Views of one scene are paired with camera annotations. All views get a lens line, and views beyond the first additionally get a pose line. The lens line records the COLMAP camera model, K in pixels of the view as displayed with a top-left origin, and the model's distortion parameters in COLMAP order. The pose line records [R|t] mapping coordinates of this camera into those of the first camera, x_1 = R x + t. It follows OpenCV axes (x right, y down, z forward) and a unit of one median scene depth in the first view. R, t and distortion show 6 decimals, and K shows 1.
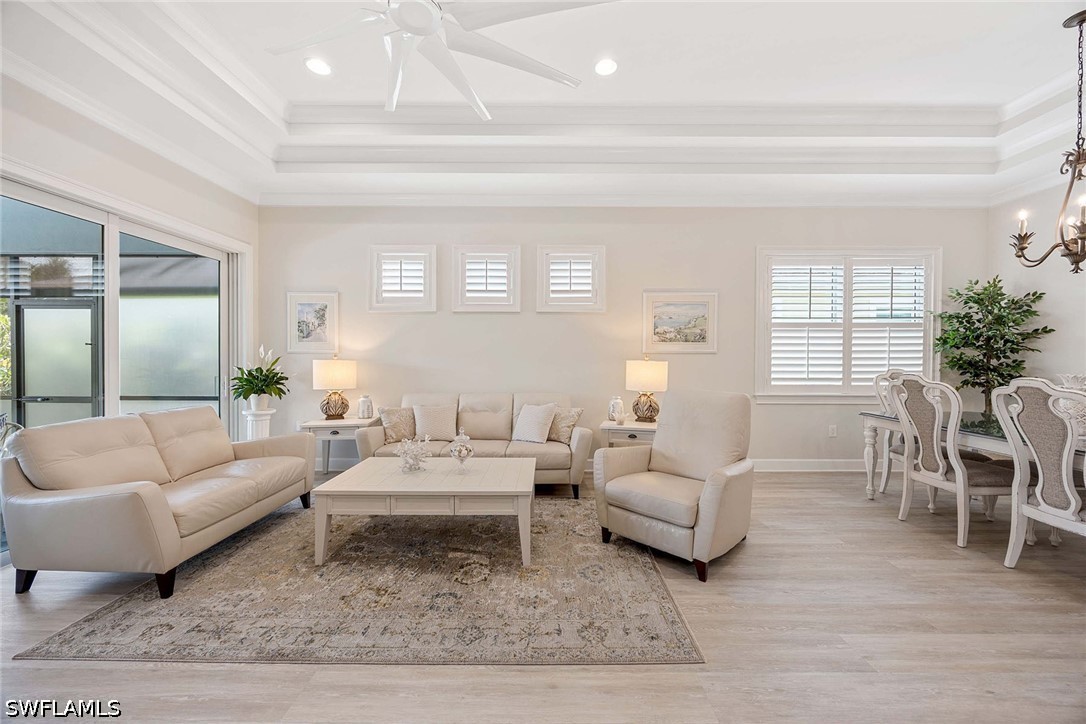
lens RADIAL K [[419.4, 0, 547.6], [0, 419.4, 355.3], [0, 0, 1]] dist [0.000010, 0.000307]
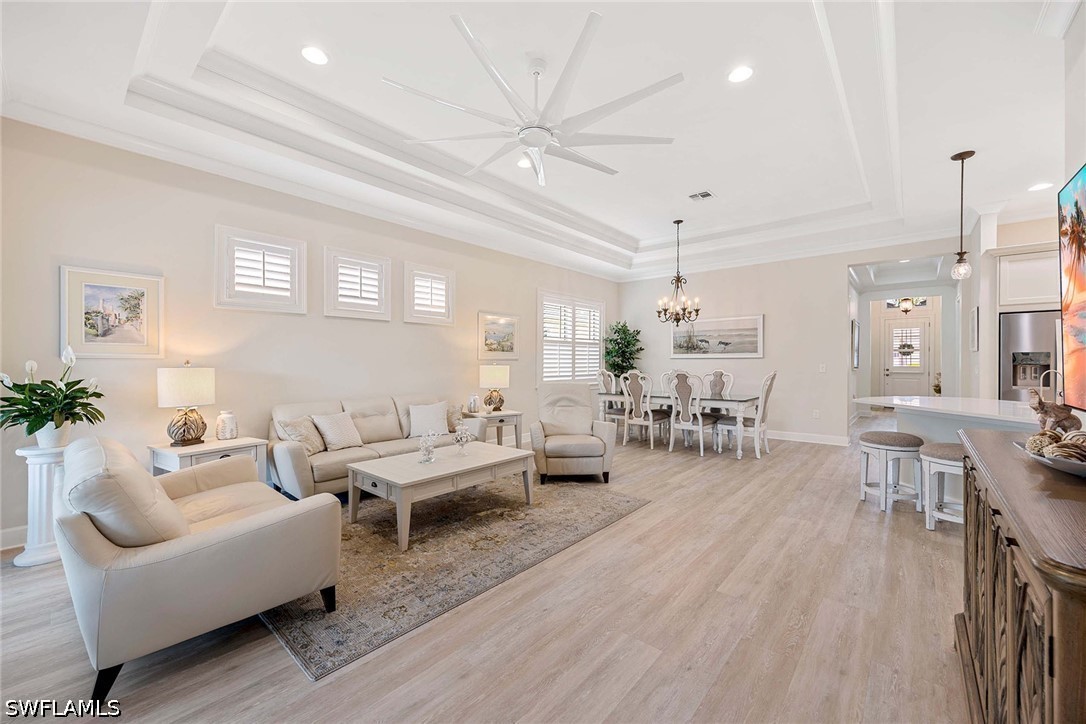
lens RADIAL K [[419.4, 0, 545.0], [0, 419.4, 367.6], [0, 0, 1]] dist [0.000010, 0.000307]
pose [[0.654814, -0.012704, 0.755683, -0.672072], [-0.000901, 0.999845, 0.017589, -0.003383], [-0.755790, -0.012199, 0.654701, -0.004819]]
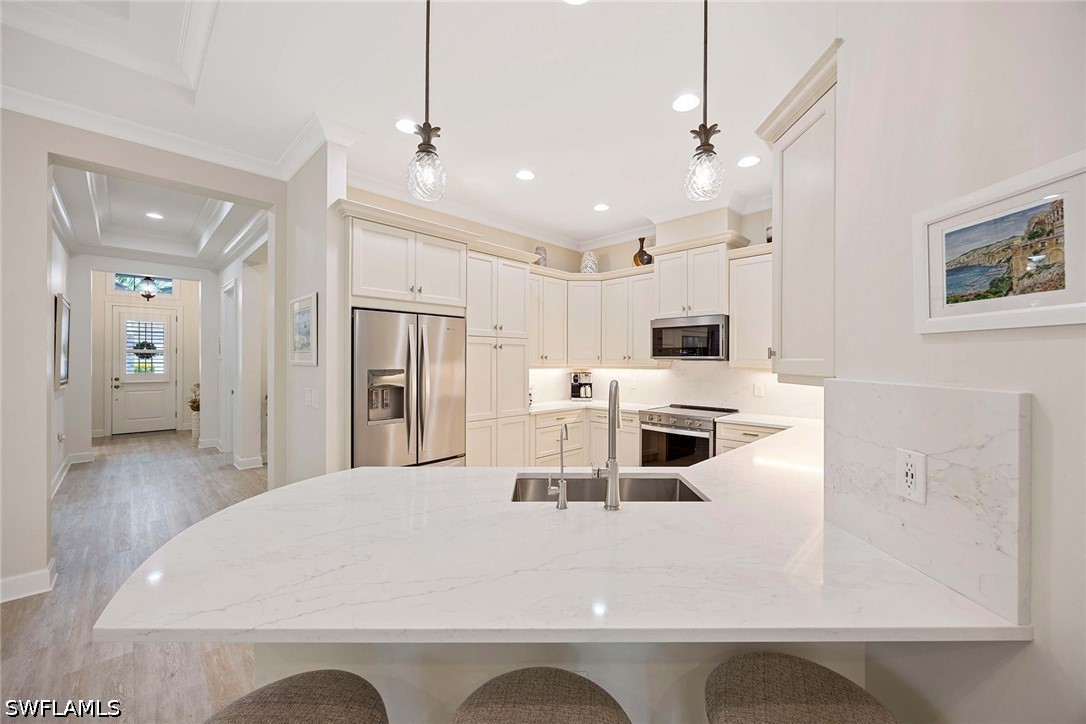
lens RADIAL K [[419.4, 0, 541.4], [0, 419.4, 359.9], [0, 0, 1]] dist [0.000010, 0.000307]
pose [[-0.704842, -0.004329, 0.709351, 0.200636], [-0.008443, 0.999962, -0.002287, -0.041262], [-0.709314, -0.007602, -0.704851, 0.076976]]
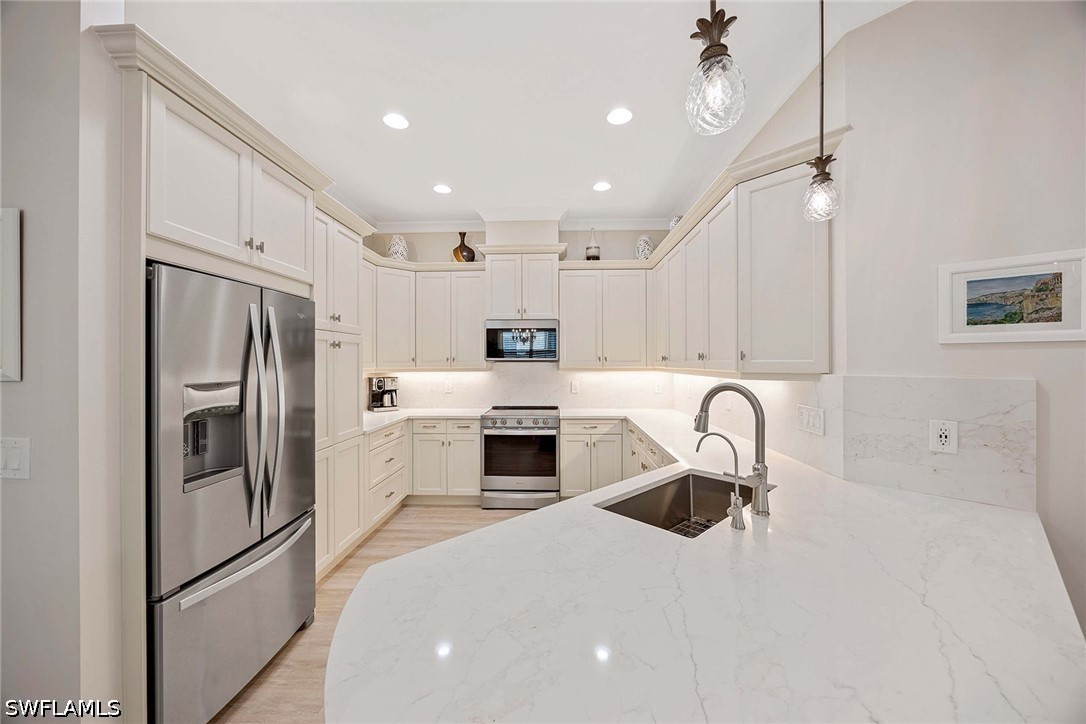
lens RADIAL K [[419.4, 0, 545.7], [0, 419.4, 358.2], [0, 0, 1]] dist [0.000010, 0.000307]
pose [[-0.999225, 0.001315, 0.039335, 0.565072], [0.000799, 0.999913, -0.013136, -0.041075], [-0.039349, -0.013094, -0.999140, 0.137990]]
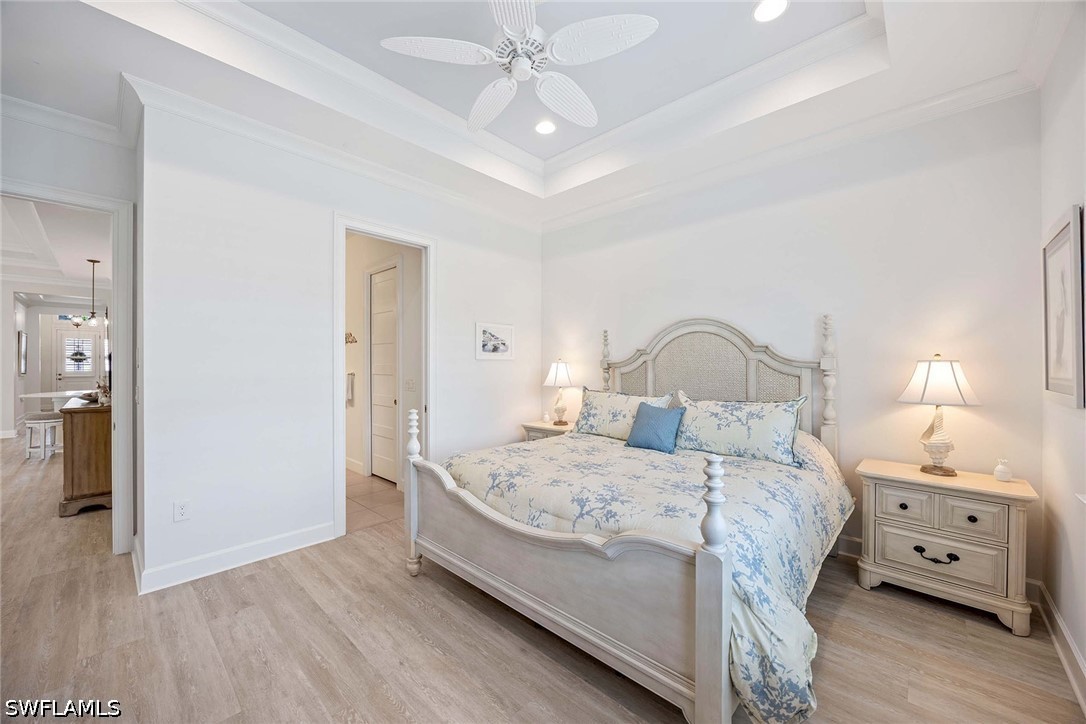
lens RADIAL K [[419.4, 0, 542.7], [0, 419.4, 364.1], [0, 0, 1]] dist [0.000010, 0.000307]
pose [[-0.726464, -0.001543, 0.687203, -1.795752], [-0.005617, 0.999977, -0.003693, -0.028613], [-0.687182, -0.006542, -0.726456, -0.098524]]
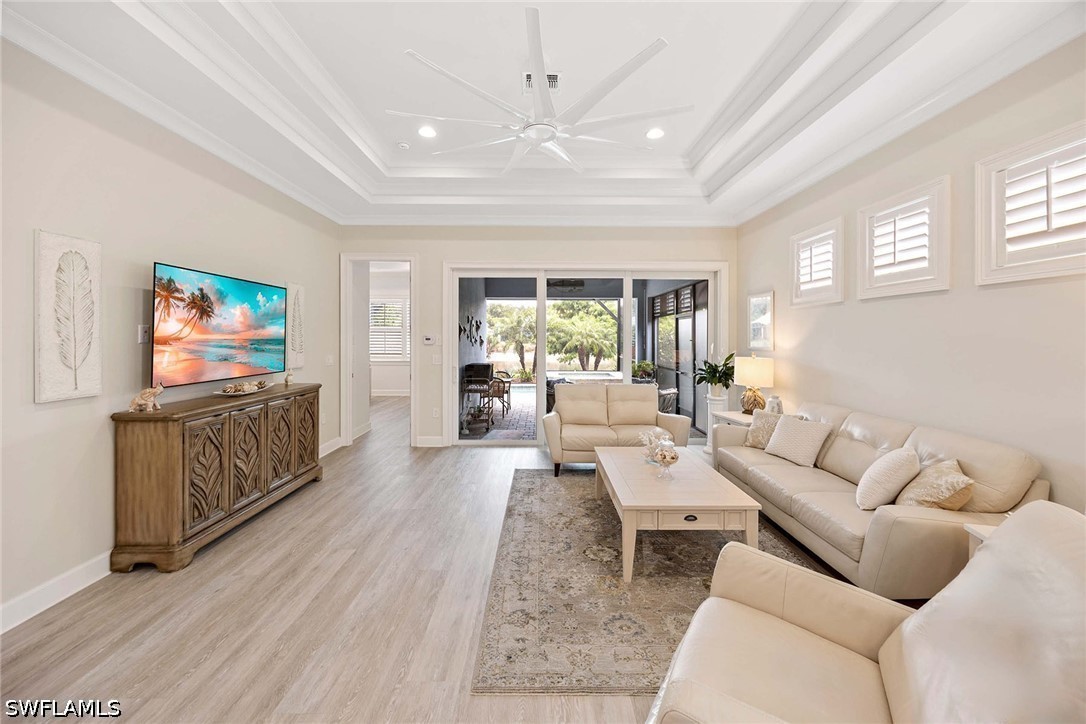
lens RADIAL K [[419.4, 0, 544.6], [0, 419.4, 340.0], [0, 0, 1]] dist [0.000010, 0.000307]
pose [[0.009317, 0.003962, -0.999949, 0.551262], [0.000384, 0.999992, 0.003966, -0.039642], [0.999957, -0.000421, 0.009316, 0.473972]]
